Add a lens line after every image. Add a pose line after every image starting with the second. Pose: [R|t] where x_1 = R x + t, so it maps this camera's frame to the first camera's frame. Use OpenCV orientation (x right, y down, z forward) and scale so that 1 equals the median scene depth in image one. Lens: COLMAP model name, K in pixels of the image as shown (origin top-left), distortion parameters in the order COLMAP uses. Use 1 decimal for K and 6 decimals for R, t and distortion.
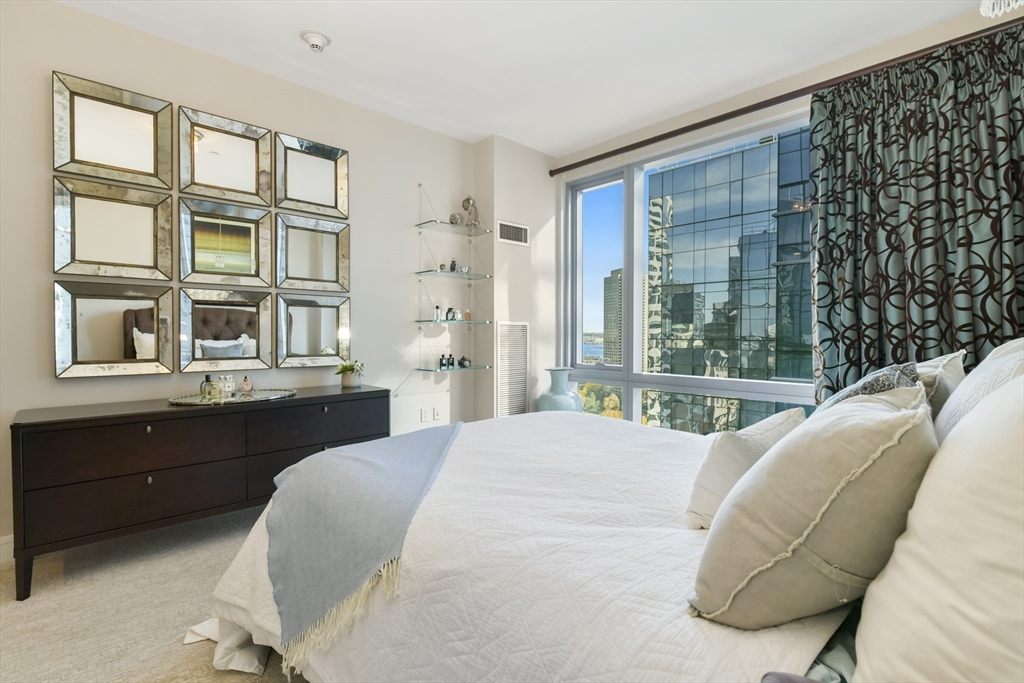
lens RADIAL K [[476.7, 0, 515.1], [0, 476.7, 336.1], [0, 0, 1]] dist [-0.003737, 0.000865]
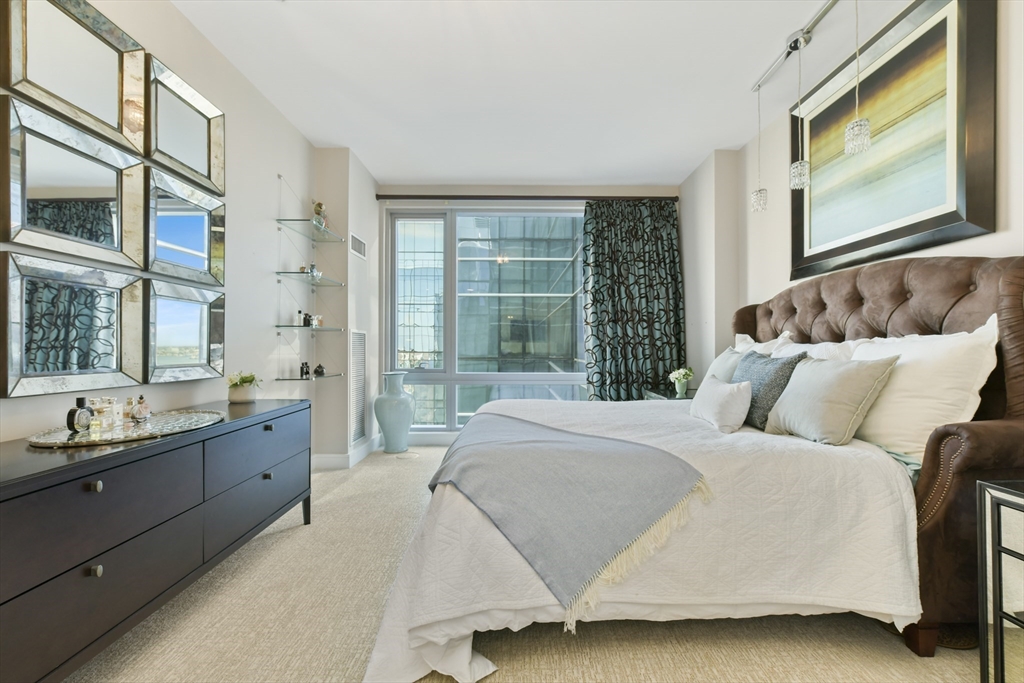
lens RADIAL K [[408.2, 0, 509.6], [0, 408.2, 346.2], [0, 0, 1]] dist [-0.001693, 0.000299]
pose [[0.682641, 0.002336, 0.730750, -0.705106], [0.005272, 0.999953, -0.008121, 0.022369], [-0.730734, 0.009396, 0.682597, 0.233736]]
